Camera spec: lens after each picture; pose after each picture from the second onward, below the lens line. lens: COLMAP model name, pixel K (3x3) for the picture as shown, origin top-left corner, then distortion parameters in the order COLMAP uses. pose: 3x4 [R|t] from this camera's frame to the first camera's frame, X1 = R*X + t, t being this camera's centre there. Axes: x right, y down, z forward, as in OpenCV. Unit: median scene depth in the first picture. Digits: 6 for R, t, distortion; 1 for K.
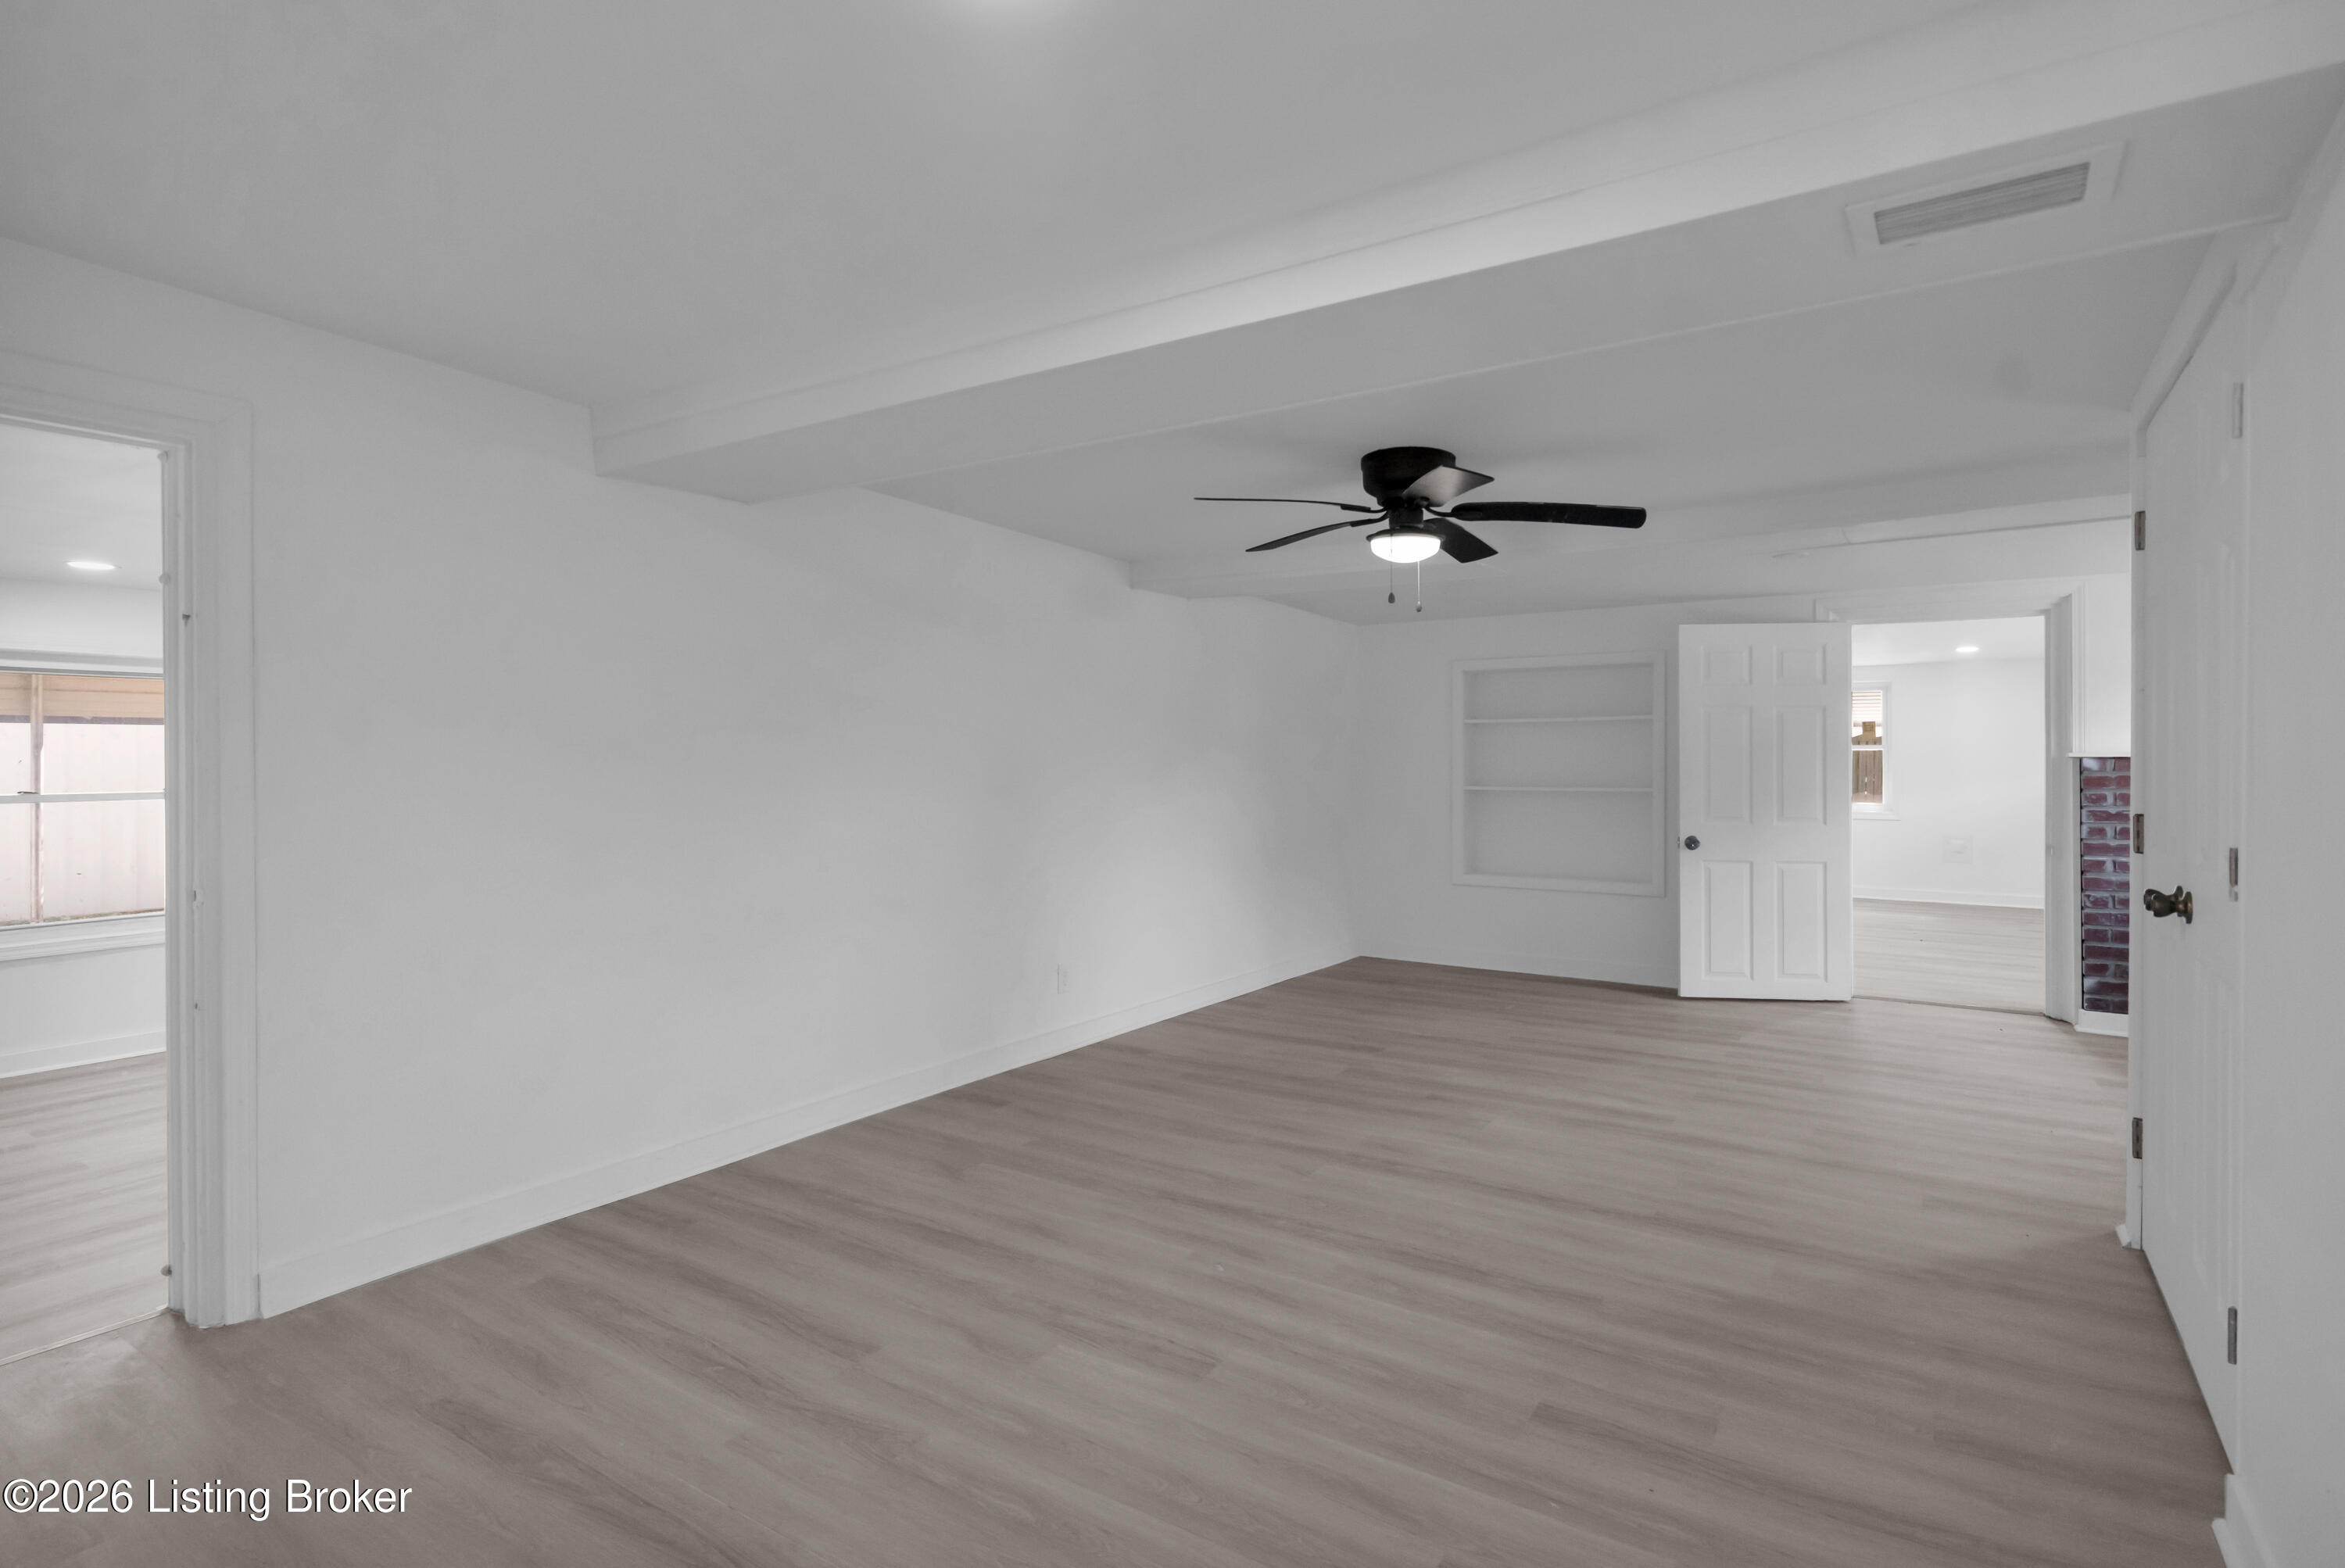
lens RADIAL K [[1173.2, 0, 1168.5], [0, 1173.2, 775.8], [0, 0, 1]] dist [0.000419, 0.000190]
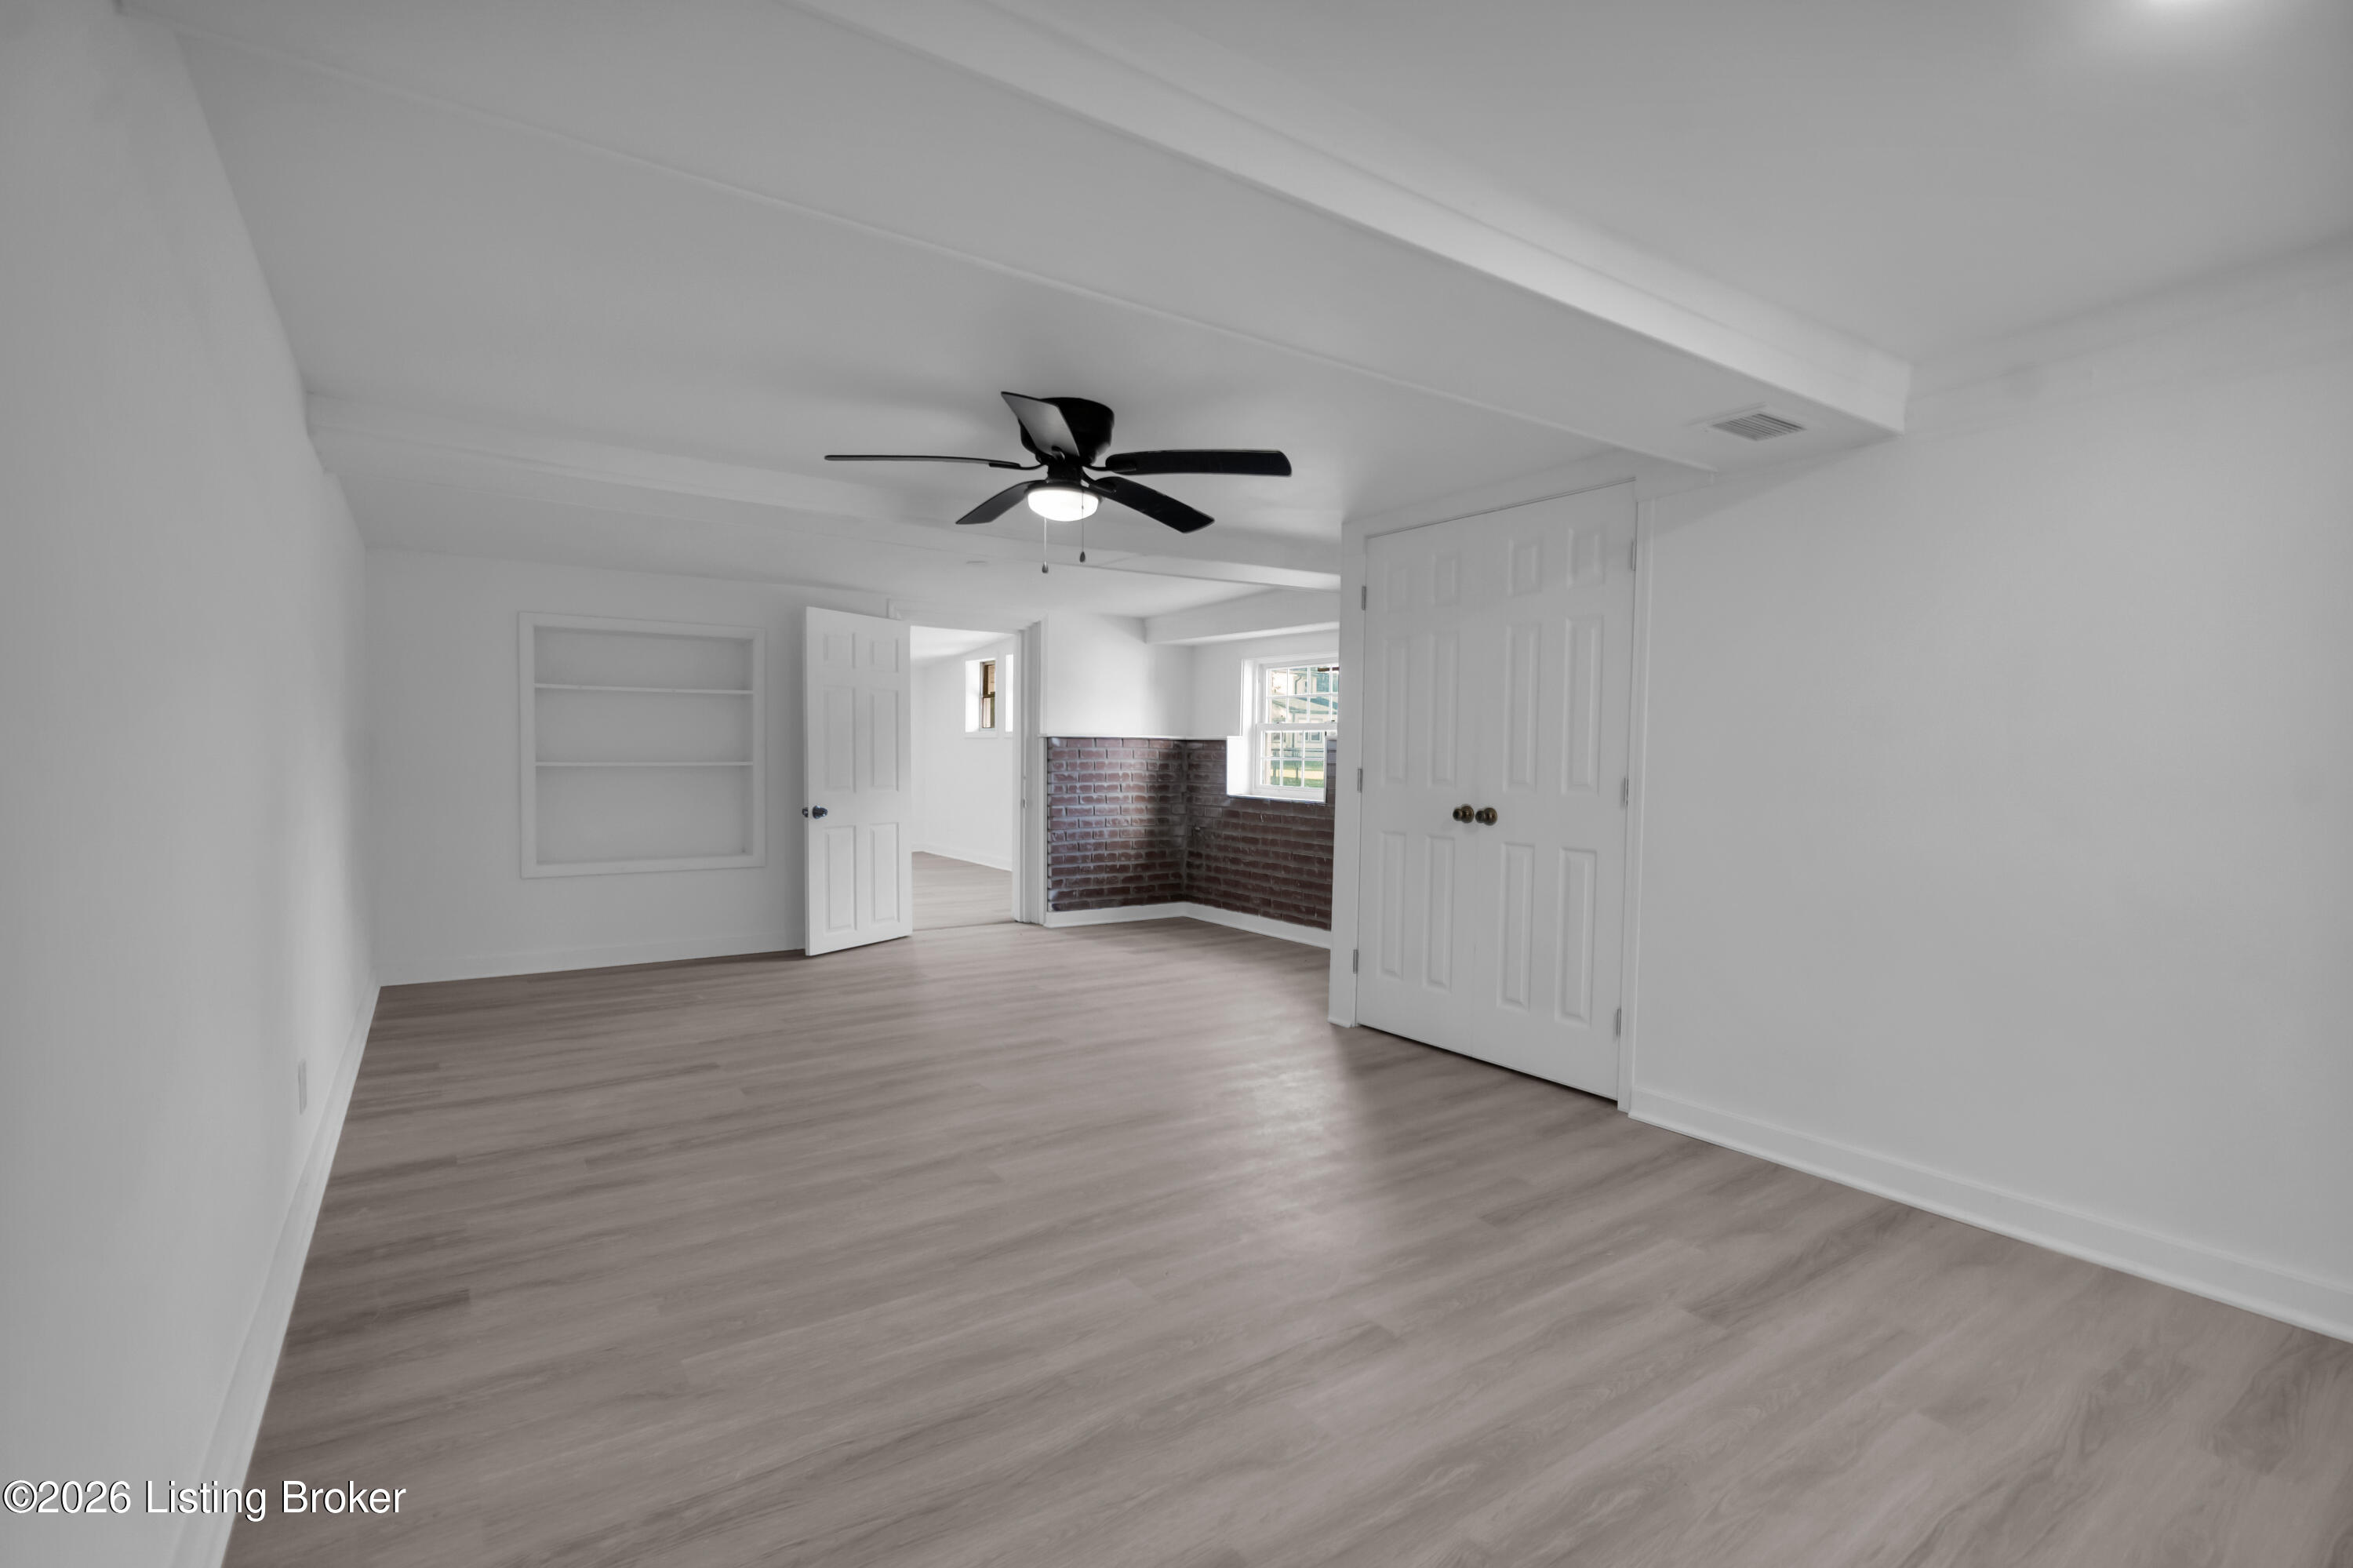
lens RADIAL K [[1070.0, 0, 1178.0], [0, 1070.0, 799.5], [0, 0, 1]] dist [-0.009473, -0.000256]
pose [[0.378878, -0.037310, 0.924694, -0.458091], [0.003699, 0.999240, 0.038802, 0.012486], [-0.925439, -0.011281, 0.378728, 0.447121]]
